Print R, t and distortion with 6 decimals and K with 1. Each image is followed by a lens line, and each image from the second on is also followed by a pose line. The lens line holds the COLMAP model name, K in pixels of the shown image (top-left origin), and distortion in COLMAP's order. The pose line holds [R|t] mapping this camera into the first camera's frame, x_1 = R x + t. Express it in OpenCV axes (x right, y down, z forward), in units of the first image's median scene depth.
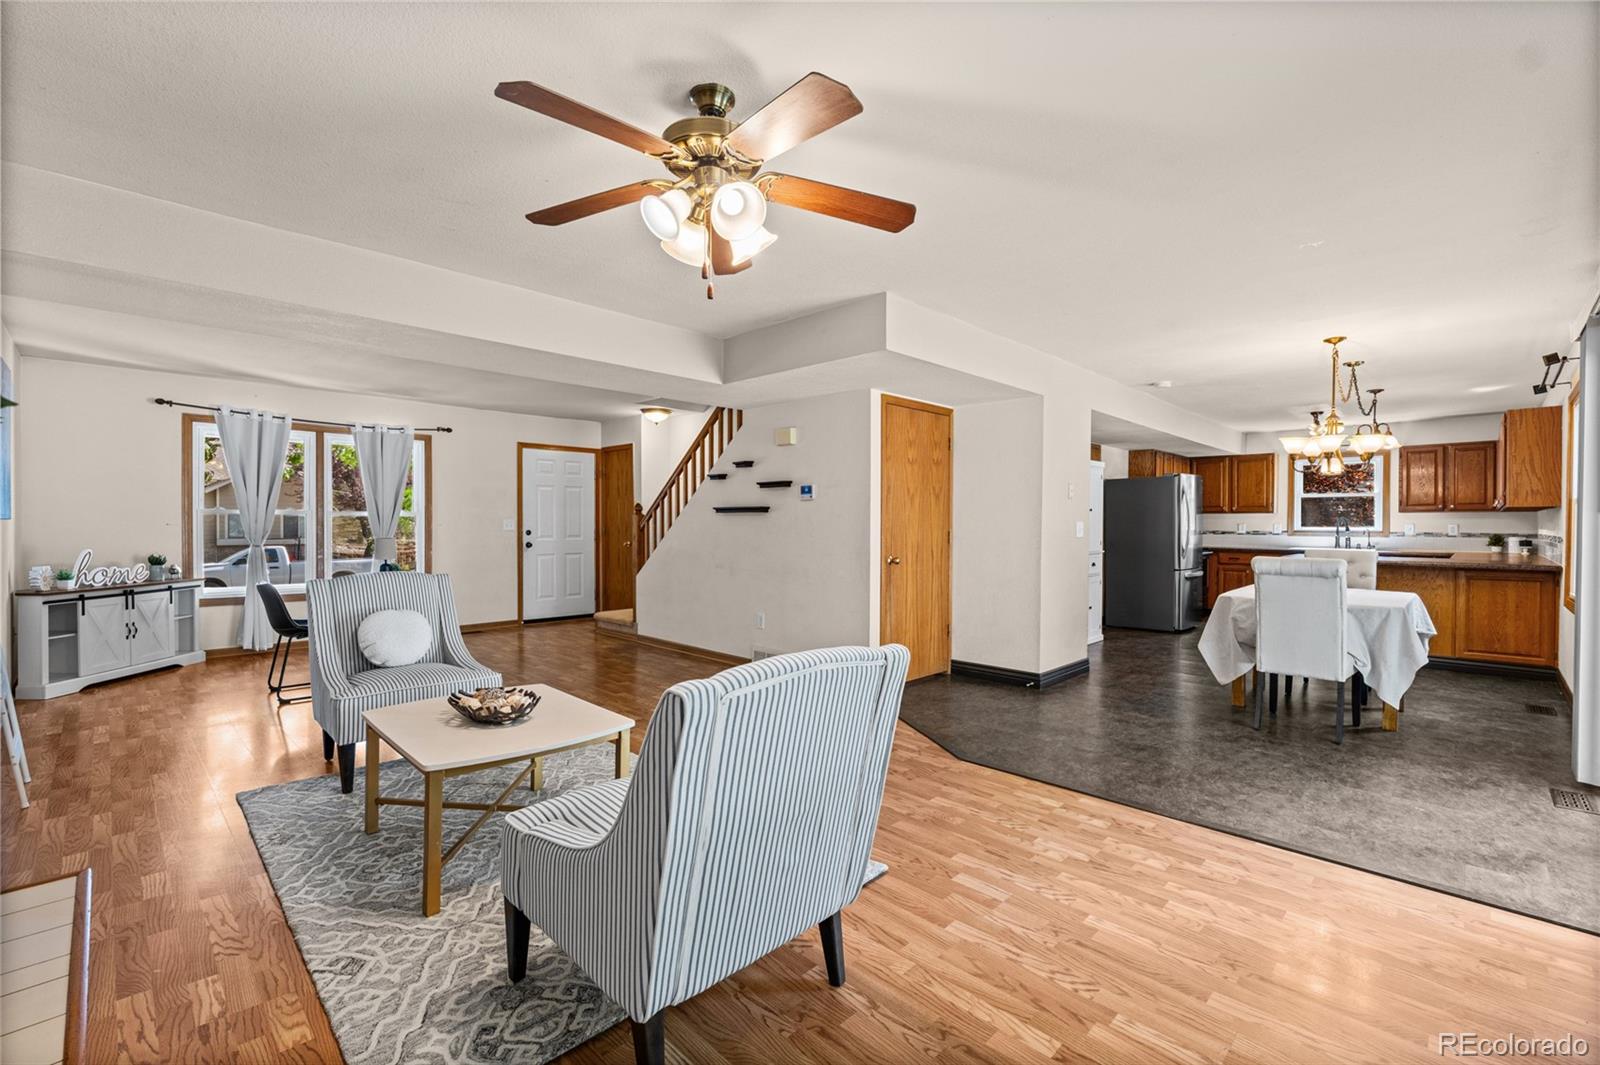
lens RADIAL K [[701.6, 0, 797.2], [0, 701.6, 521.1], [0, 0, 1]] dist [-0.013650, 0.000582]
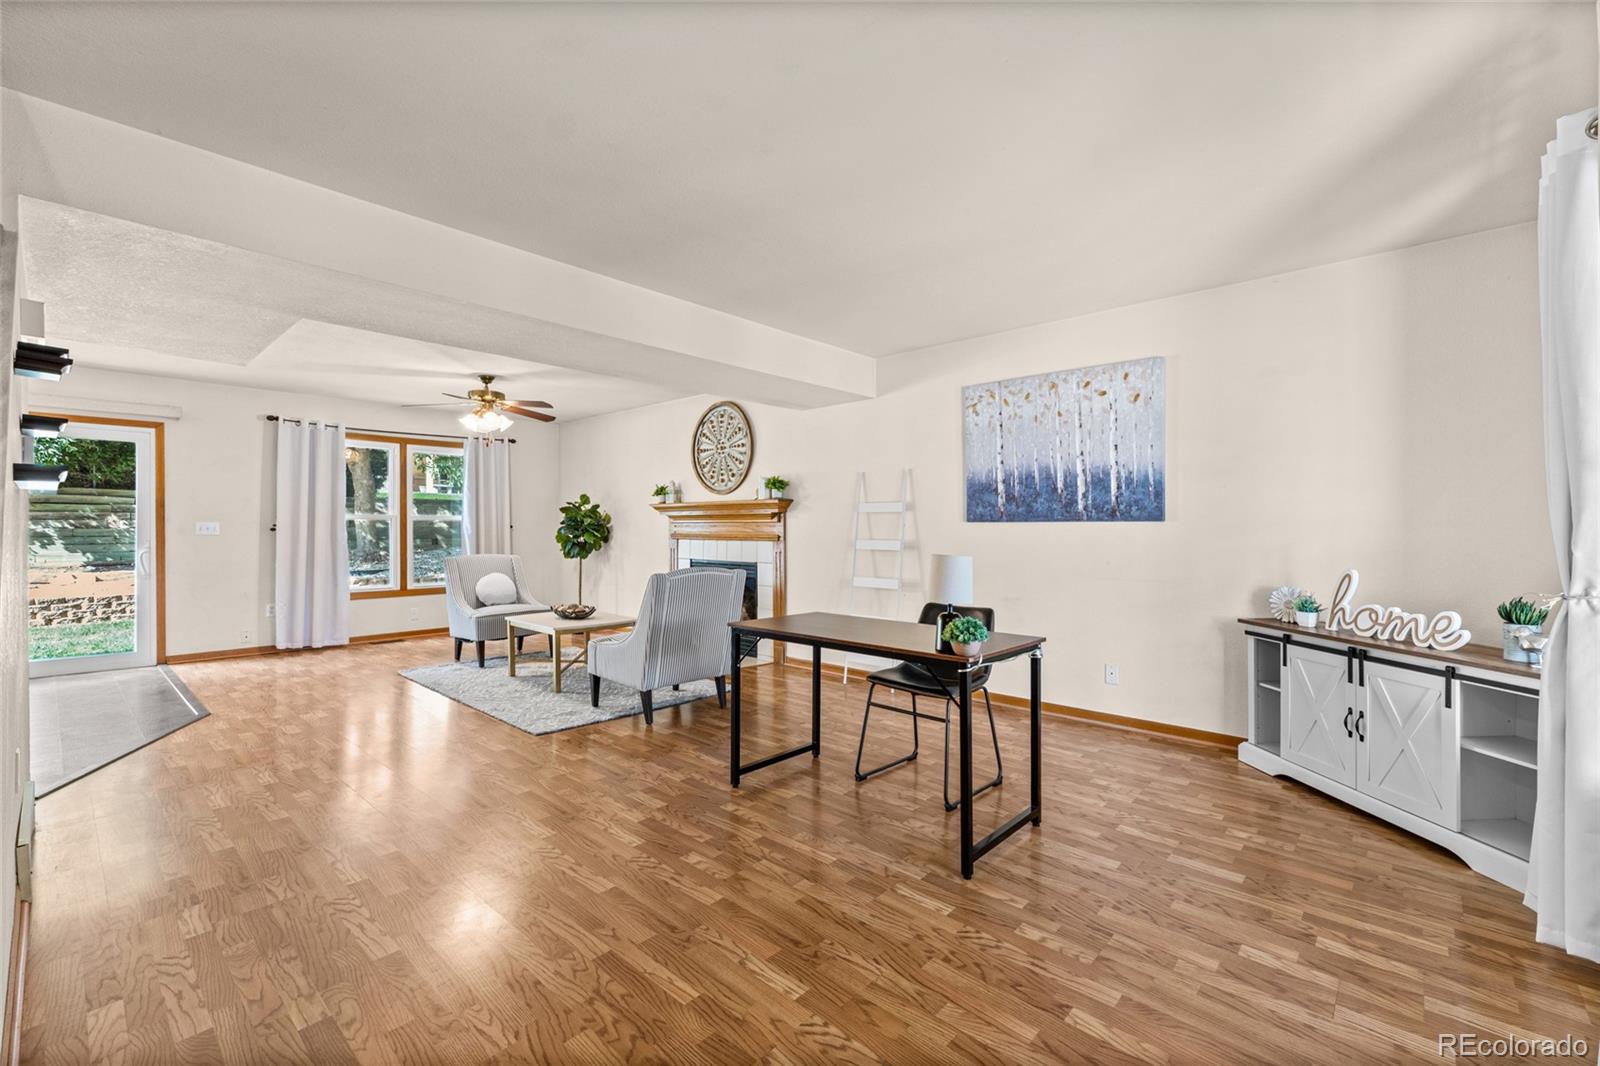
lens RADIAL K [[677.7, 0, 810.4], [0, 677.7, 533.7], [0, 0, 1]] dist [0.003079, -0.000511]
pose [[-0.998766, -0.004034, -0.049502, -0.443246], [-0.004190, 0.999987, 0.003059, 0.009431], [0.049489, 0.003263, -0.998769, 1.292187]]
